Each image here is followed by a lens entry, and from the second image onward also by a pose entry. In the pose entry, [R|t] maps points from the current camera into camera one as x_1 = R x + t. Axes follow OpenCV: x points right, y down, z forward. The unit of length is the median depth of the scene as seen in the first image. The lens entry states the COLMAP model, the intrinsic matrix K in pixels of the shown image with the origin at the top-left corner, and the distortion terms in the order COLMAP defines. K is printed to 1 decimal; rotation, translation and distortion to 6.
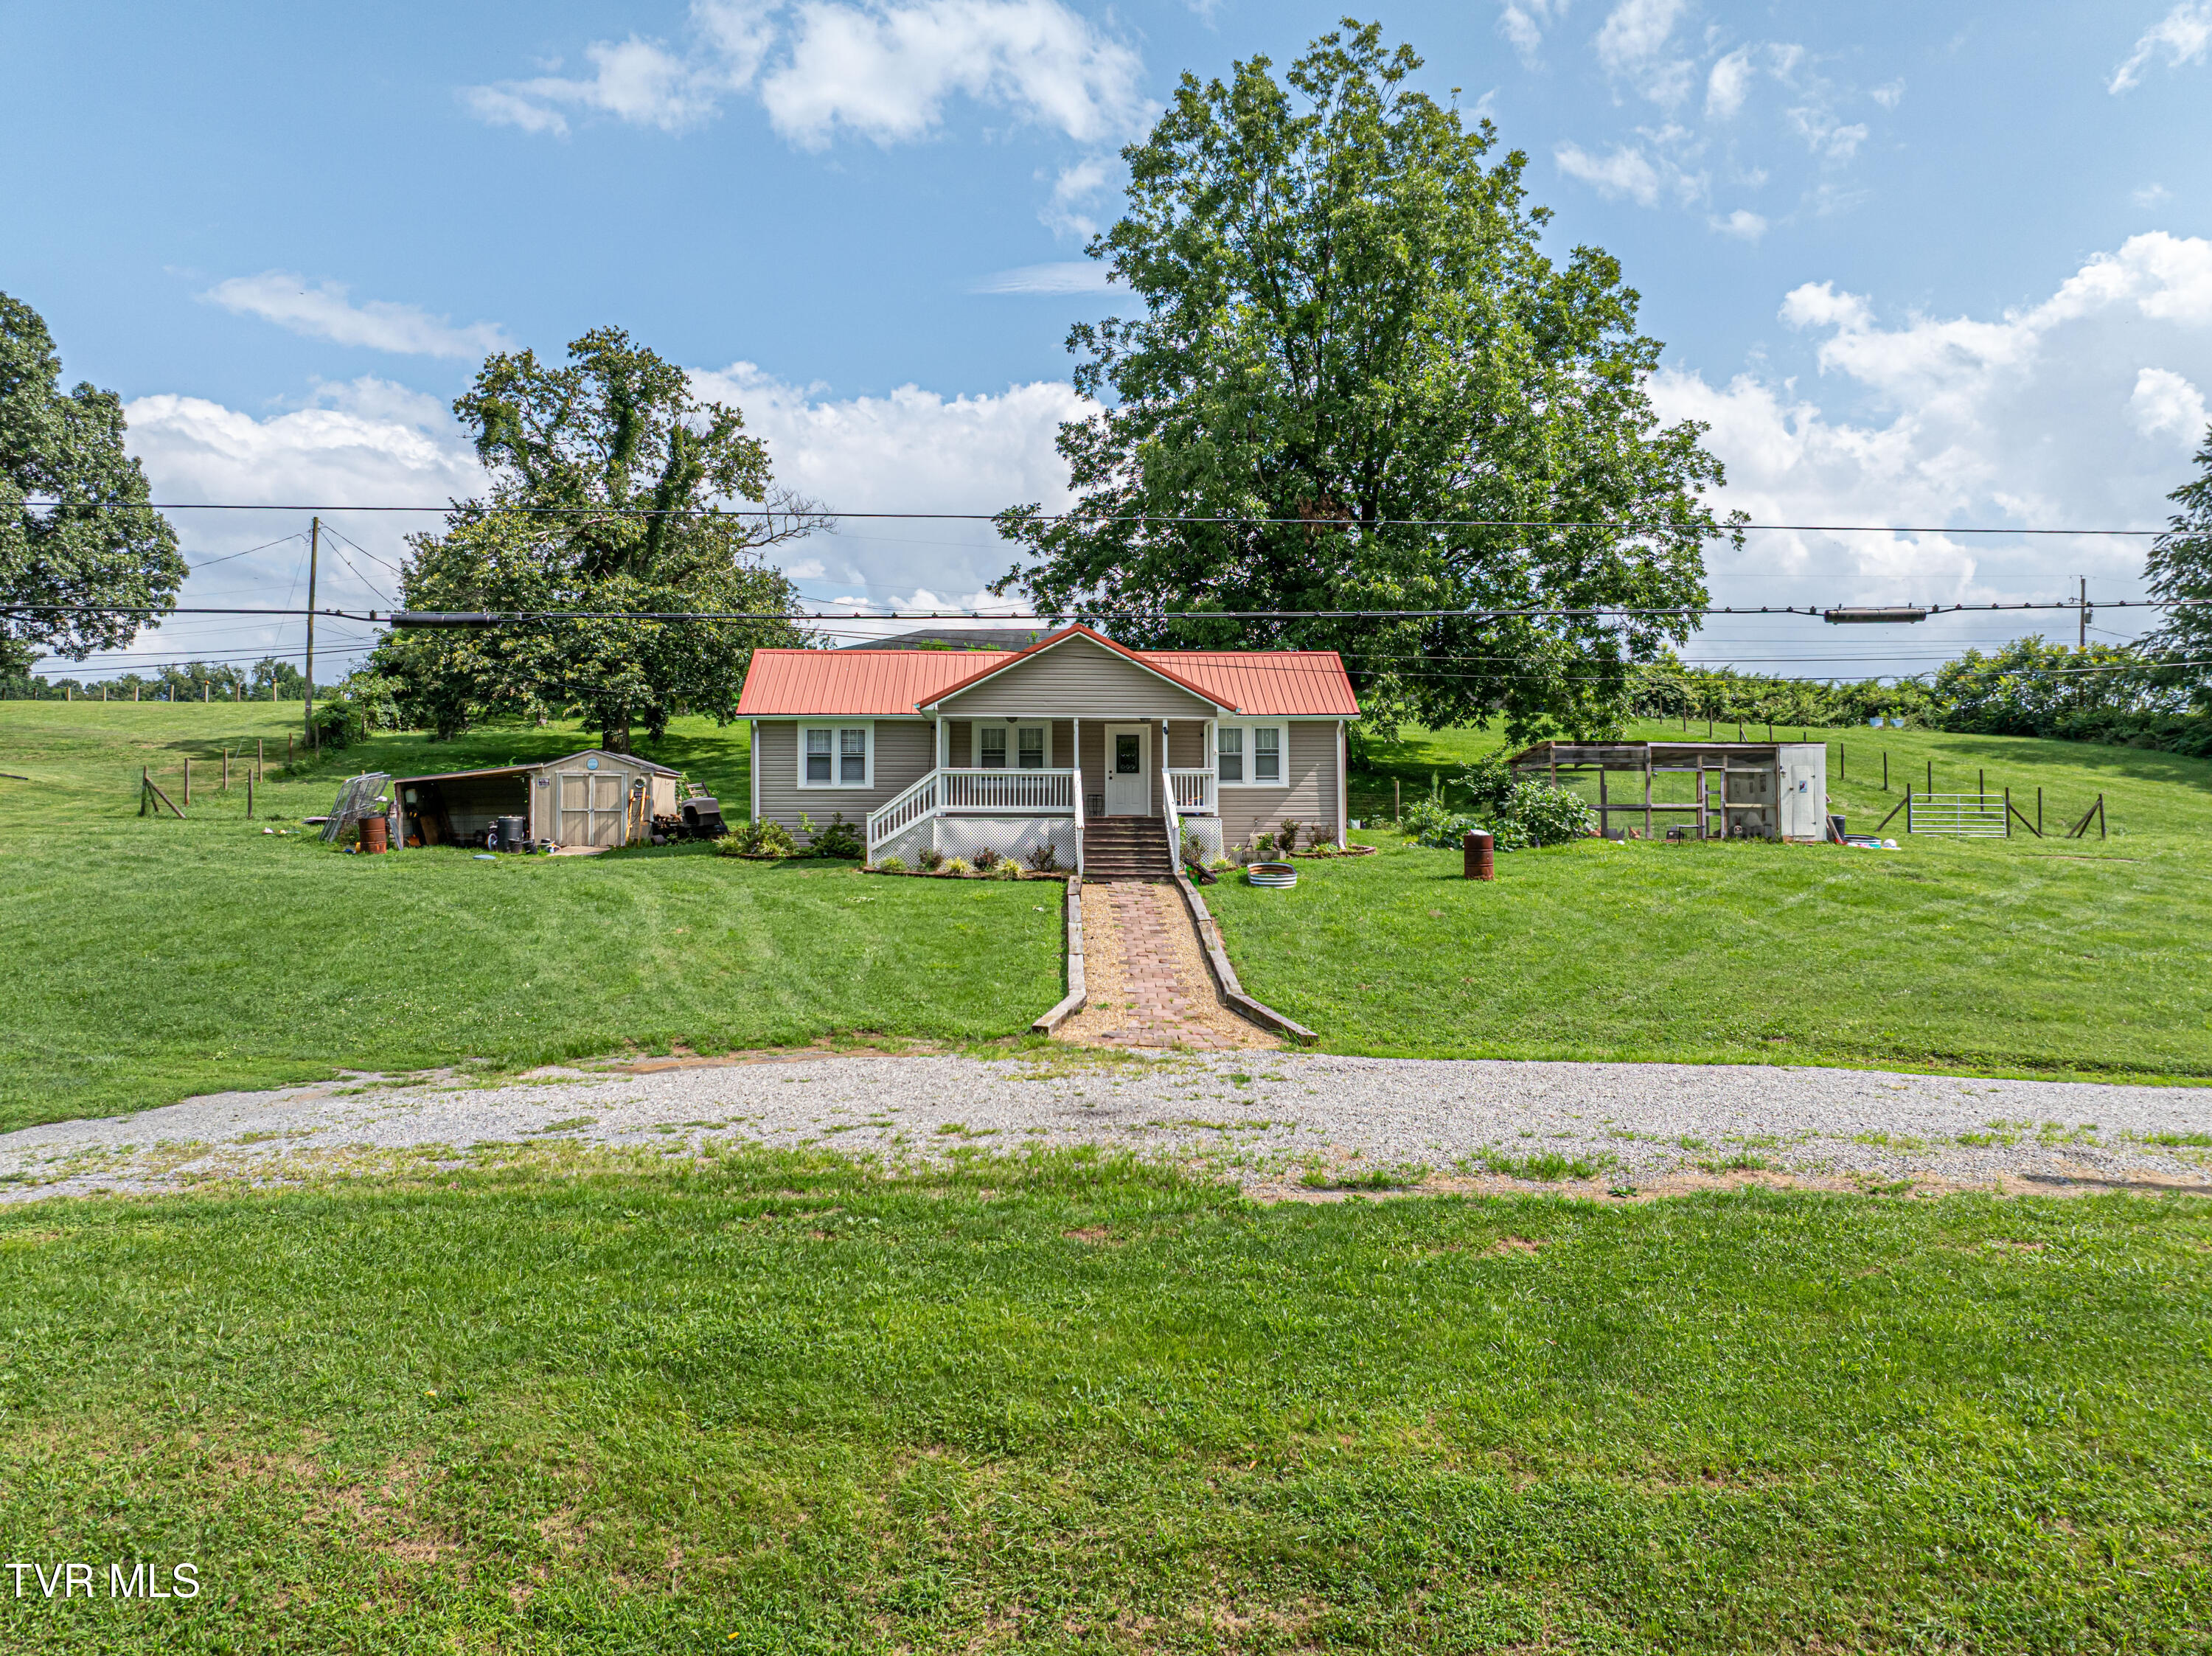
lens RADIAL K [[1549.6, 0, 1118.8], [0, 1549.6, 819.3], [0, 0, 1]] dist [-0.026732, -0.000163]
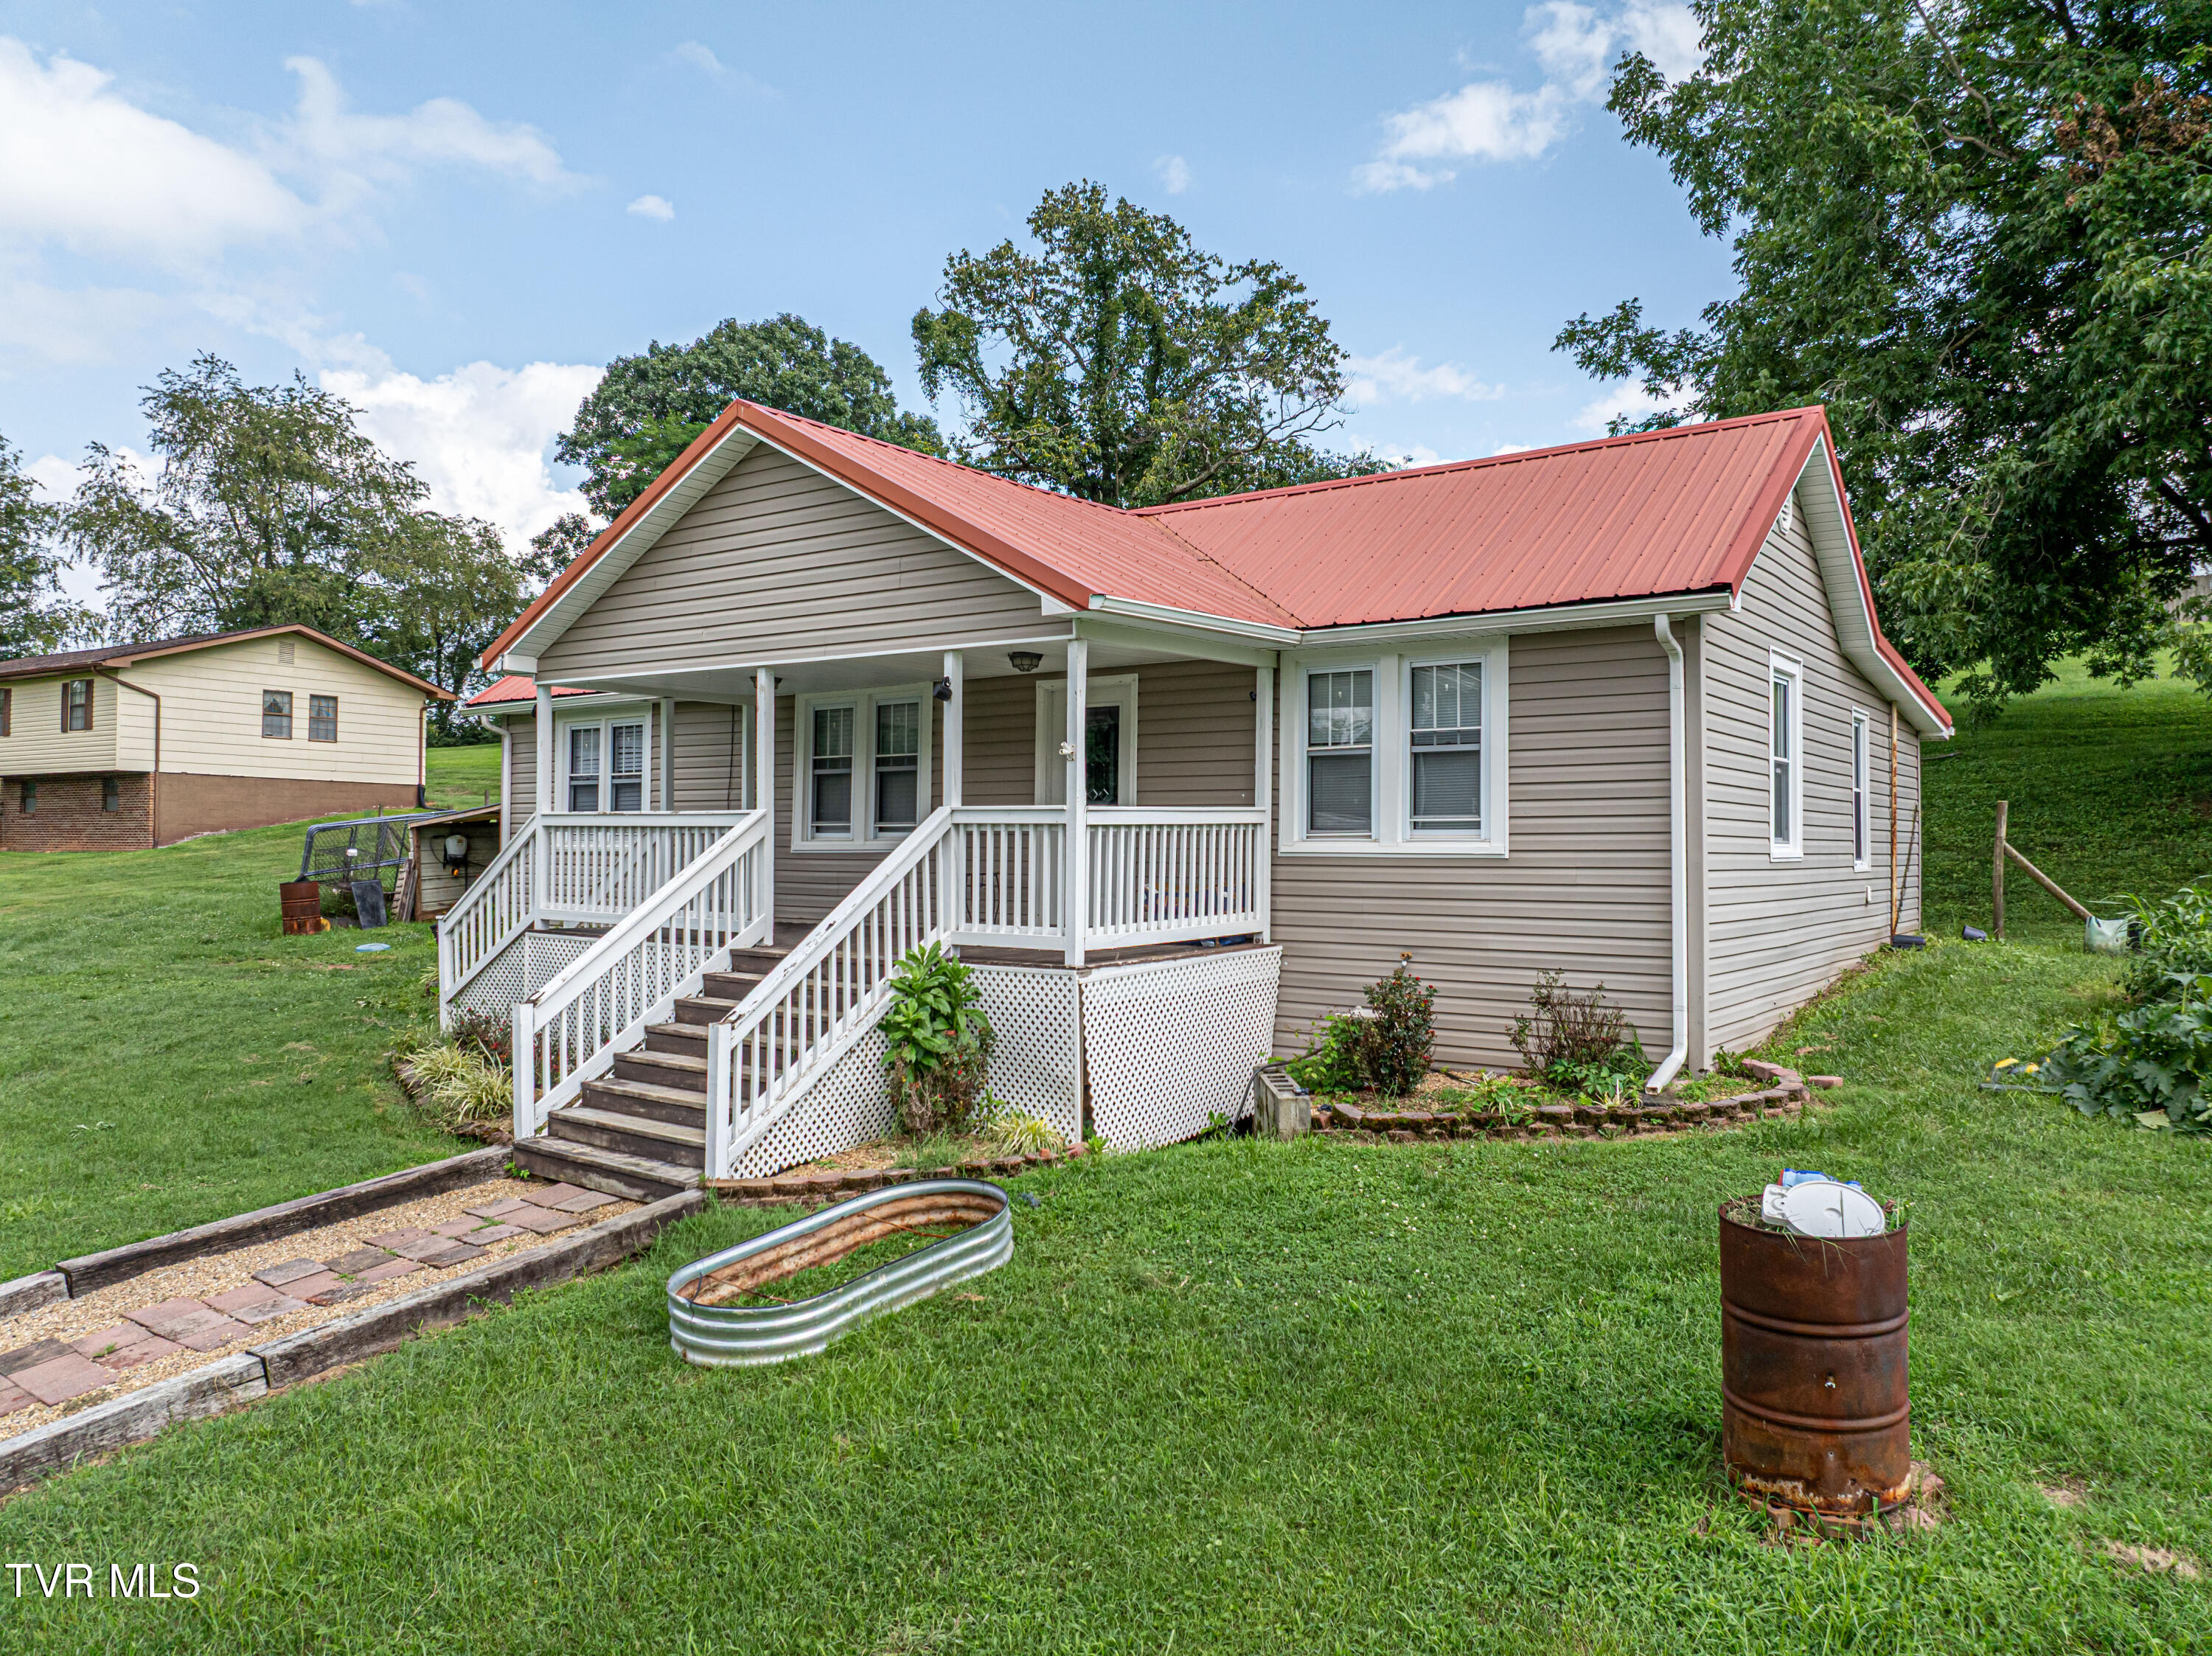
lens RADIAL K [[1554.6, 0, 1139.1], [0, 1554.6, 836.1], [0, 0, 1]] dist [-0.037501, 0.002108]
pose [[0.781074, 0.003156, -0.624430, 0.163658], [0.003251, 0.999953, 0.009121, -0.018416], [0.624430, -0.009154, 0.781027, 0.489352]]
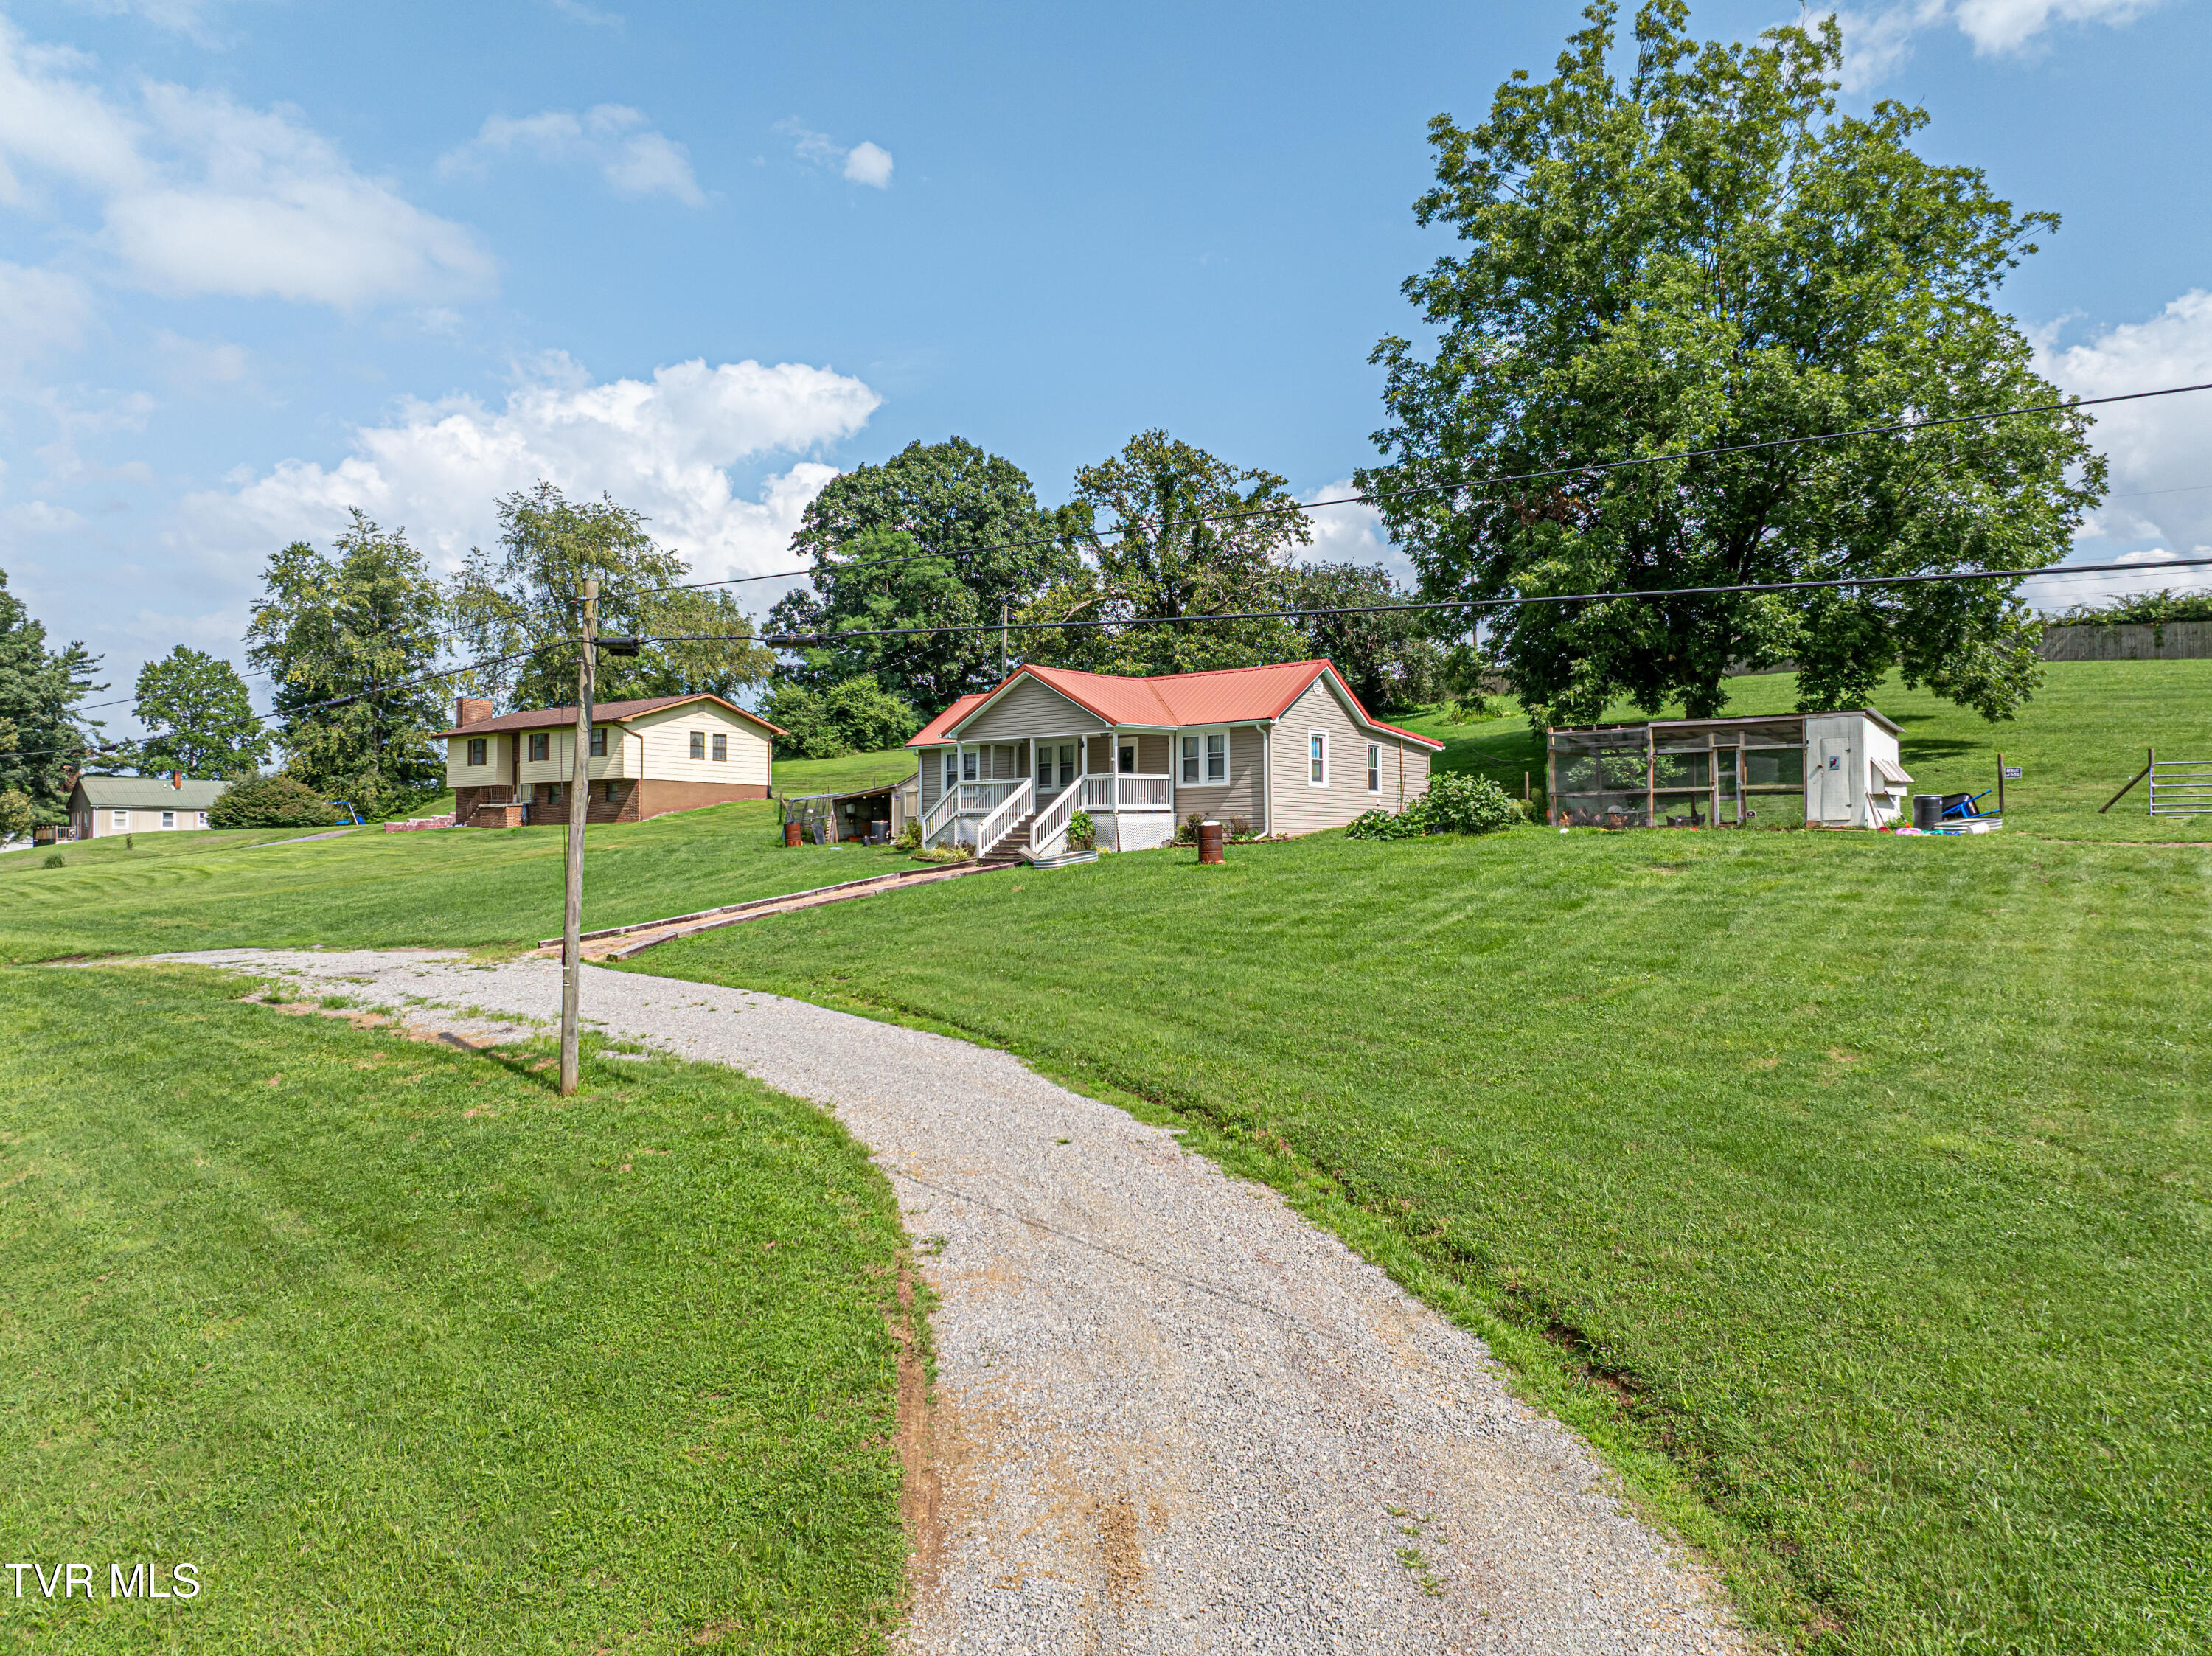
lens RADIAL K [[1571.0, 0, 1118.3], [0, 1571.0, 776.0], [0, 0, 1]] dist [-0.024143, -0.004049]
pose [[0.717814, -0.035545, -0.695327, 0.579650], [0.014821, 0.999250, -0.035781, 0.008585], [0.696077, 0.015379, 0.717802, 0.076989]]
